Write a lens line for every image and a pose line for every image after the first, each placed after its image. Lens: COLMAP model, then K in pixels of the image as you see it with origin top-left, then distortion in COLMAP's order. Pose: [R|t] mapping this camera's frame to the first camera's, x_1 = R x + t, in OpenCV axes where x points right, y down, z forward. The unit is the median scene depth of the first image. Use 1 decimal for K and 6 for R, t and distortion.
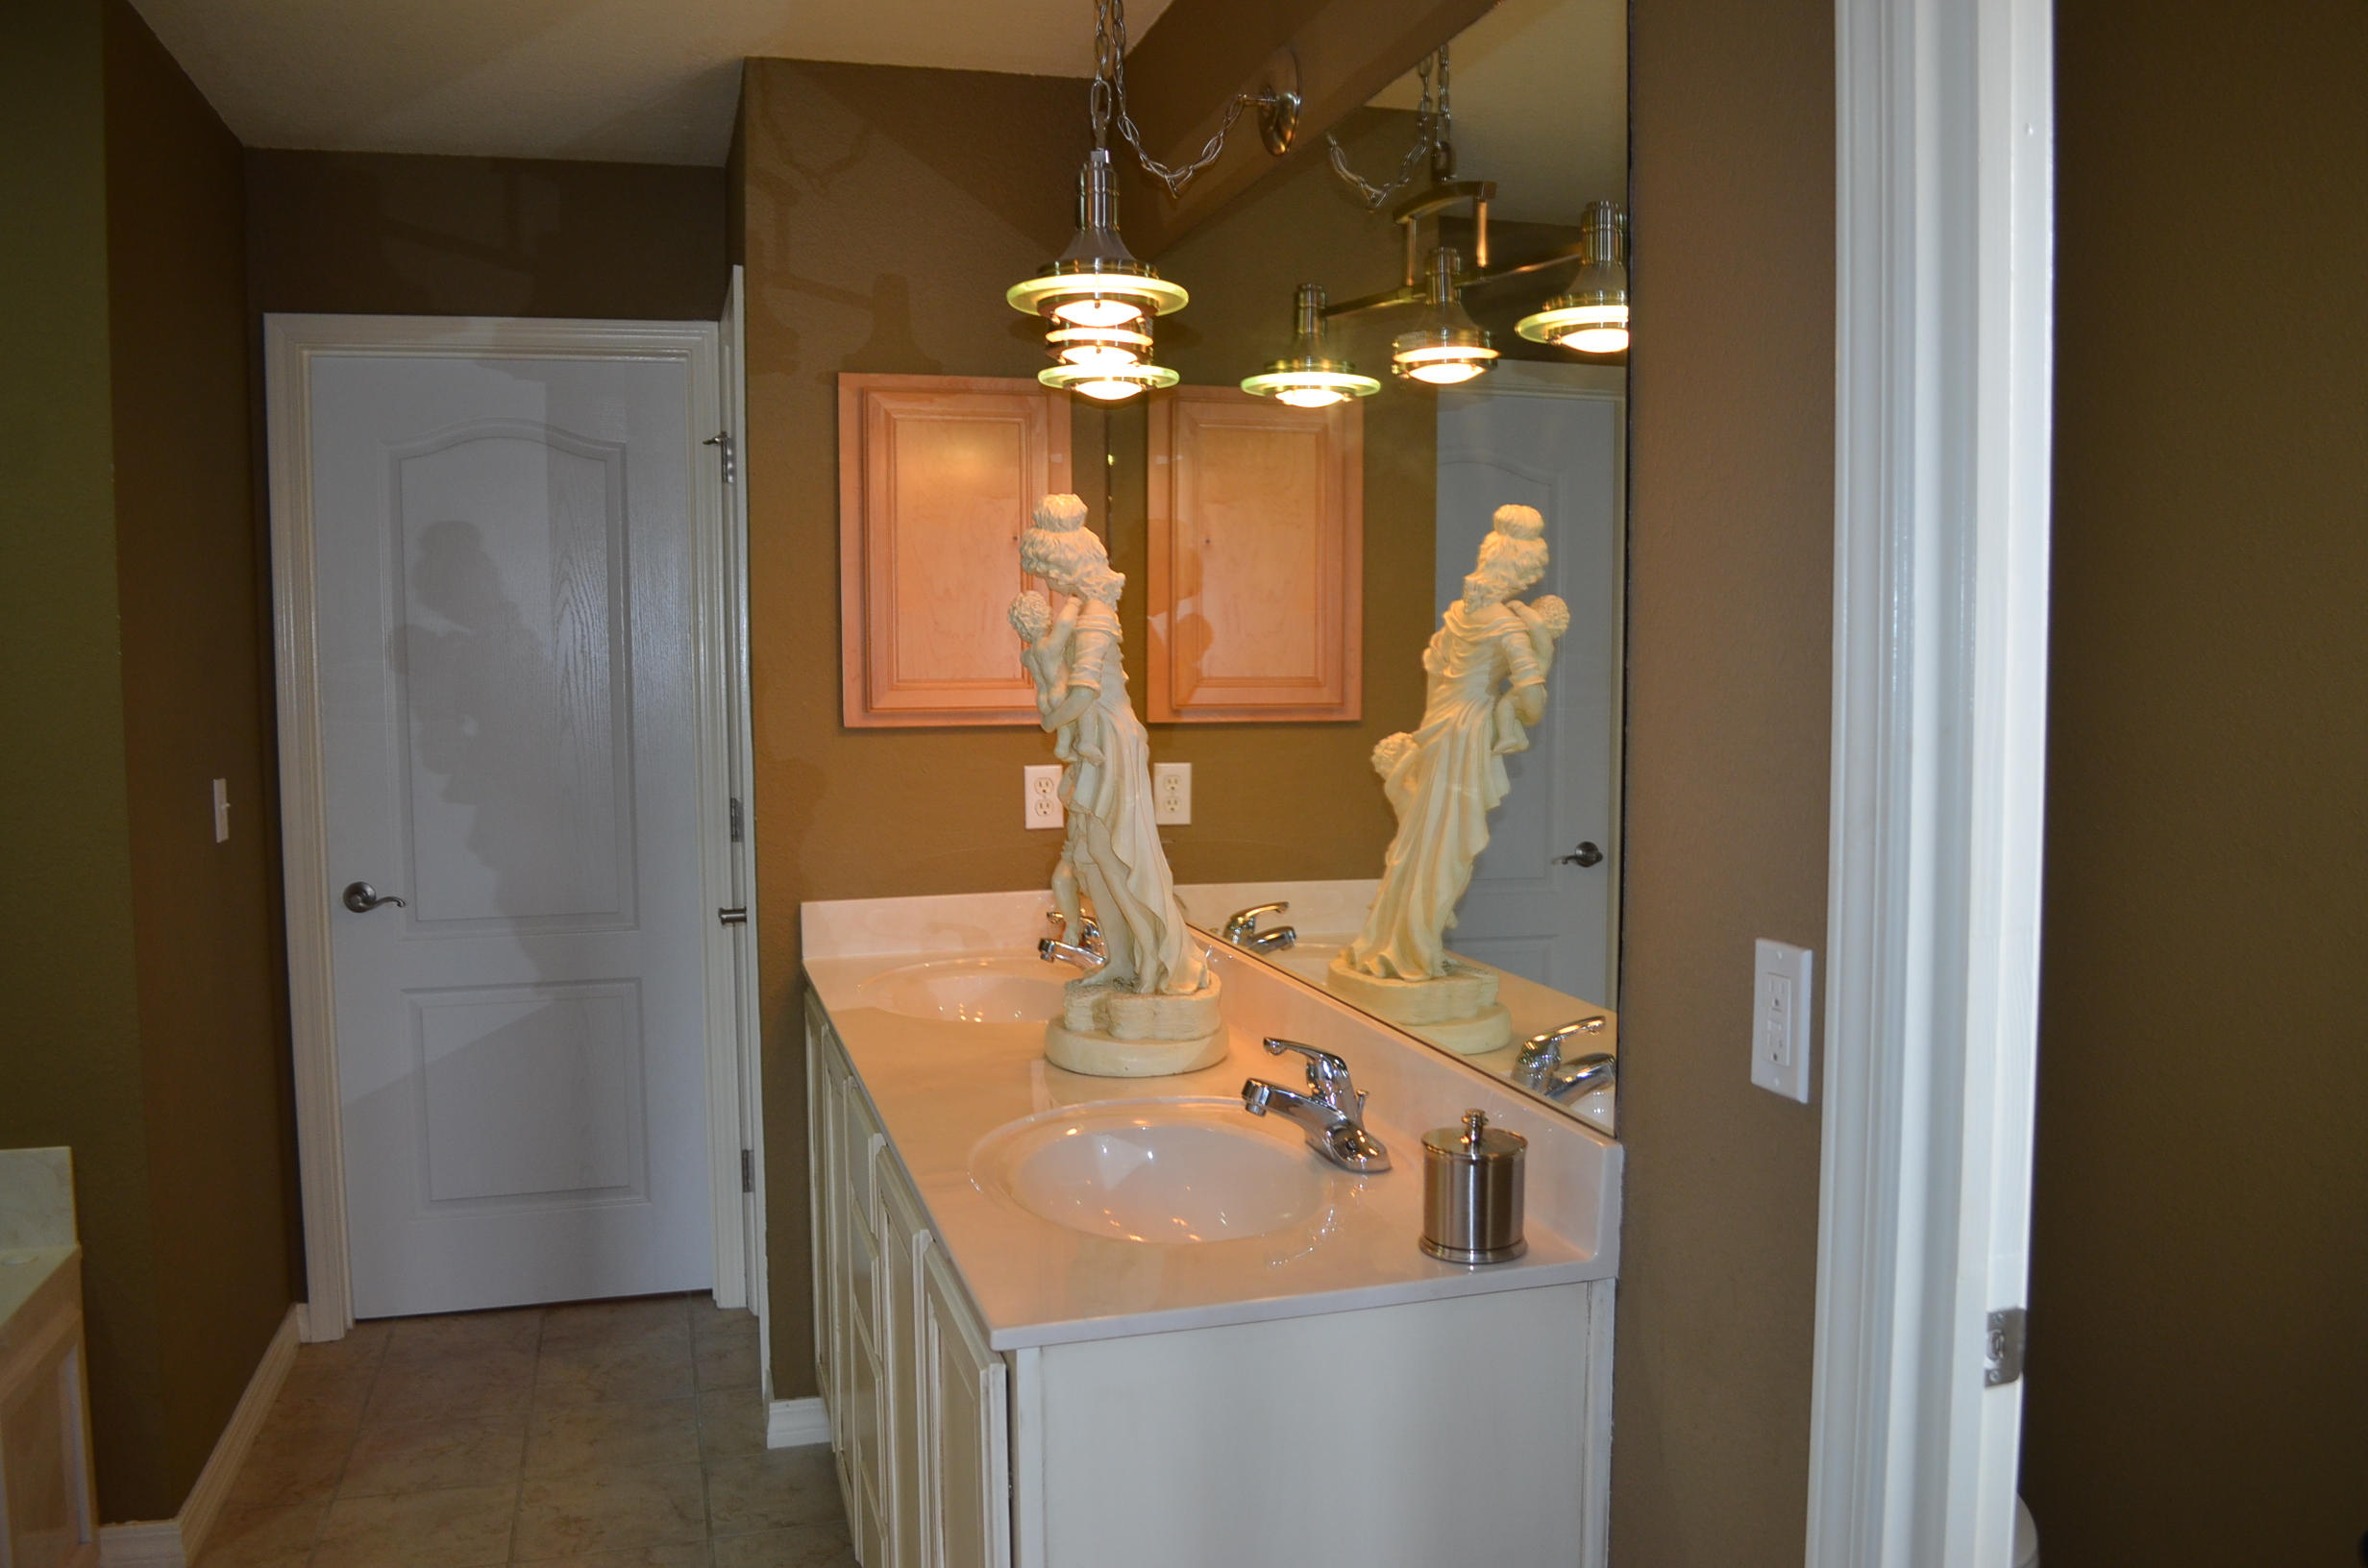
lens RADIAL K [[1852.7, 0, 1189.8], [0, 1852.7, 789.8], [0, 0, 1]] dist [-0.088007, 0.013027]
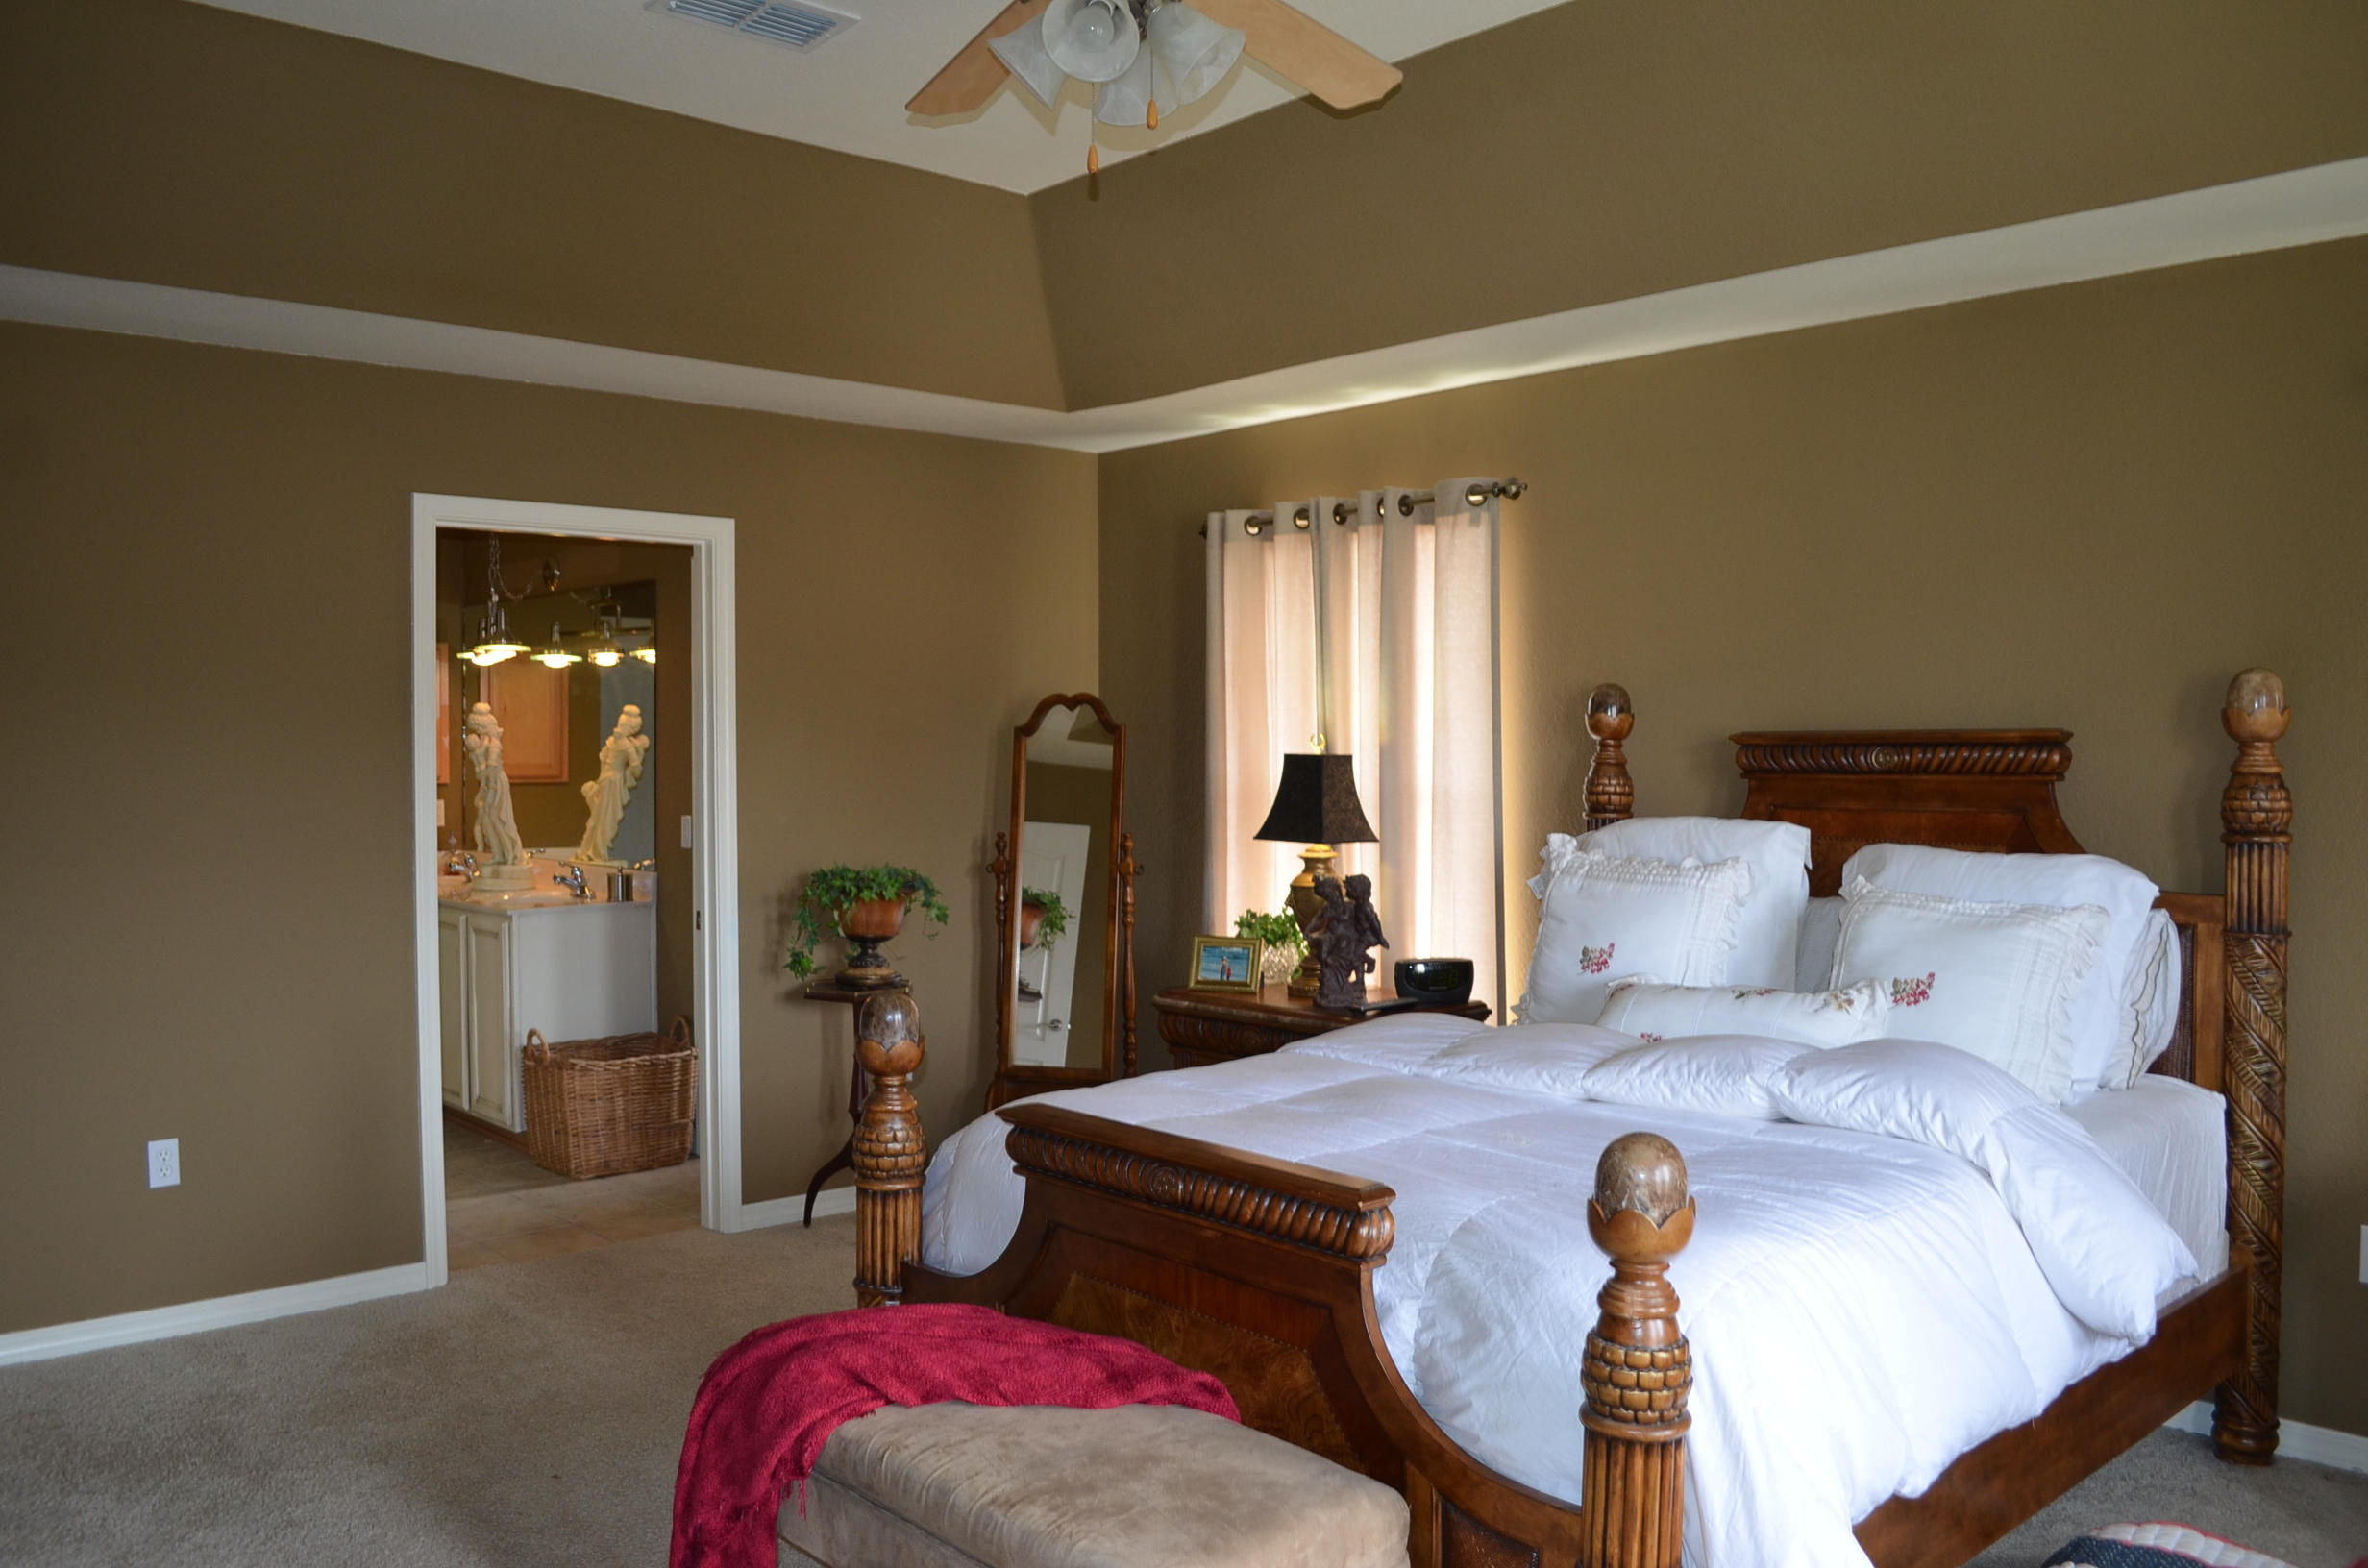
lens RADIAL K [[1852.7, 0, 1184.0], [0, 1852.7, 778.0], [0, 0, 1]] dist [-0.088007, 0.013027]
pose [[0.898210, -0.003231, 0.439554, -0.334808], [0.029704, 0.998133, -0.053362, 0.152953], [-0.438562, 0.060987, 0.896629, -2.102530]]
